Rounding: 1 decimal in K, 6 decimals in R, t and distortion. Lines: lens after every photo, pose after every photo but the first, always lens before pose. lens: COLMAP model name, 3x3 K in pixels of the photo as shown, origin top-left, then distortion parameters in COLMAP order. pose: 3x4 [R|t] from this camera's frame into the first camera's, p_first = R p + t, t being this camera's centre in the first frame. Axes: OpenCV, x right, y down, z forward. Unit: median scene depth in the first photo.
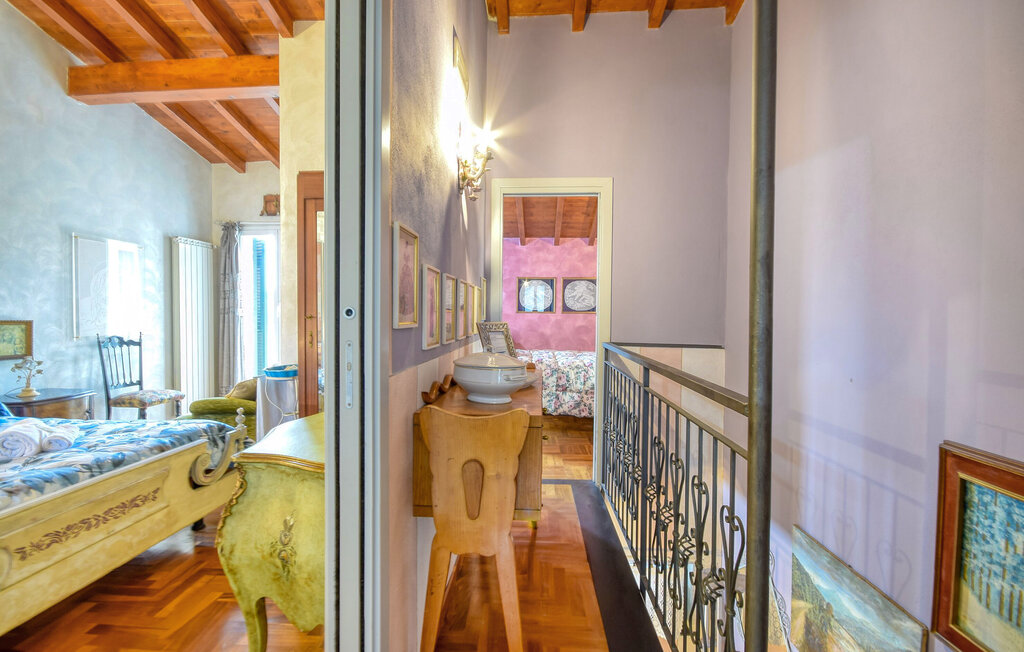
lens RADIAL K [[521.8, 0, 512.0], [0, 521.8, 326.0], [0, 0, 1]] dist [-0.002111, -0.000195]
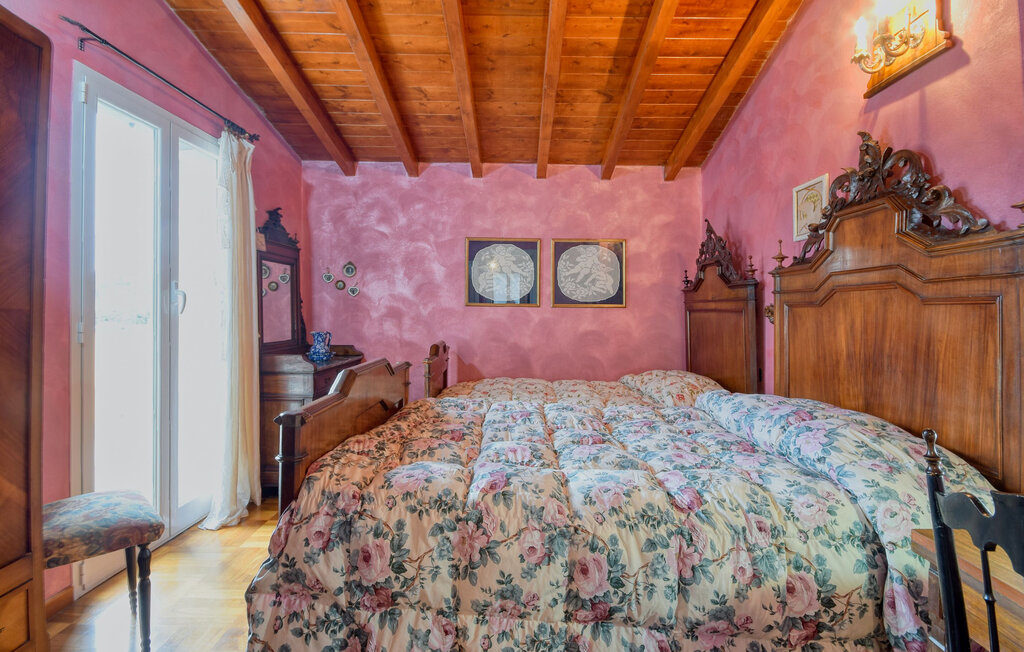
lens RADIAL K [[473.4, 0, 512.5], [0, 473.4, 313.1], [0, 0, 1]] dist [0.000087, 0.000016]
pose [[0.998949, -0.004347, 0.045622, 0.034023], [0.005109, 0.999849, -0.016594, -0.010626], [-0.045543, 0.016809, 0.998821, 0.529615]]
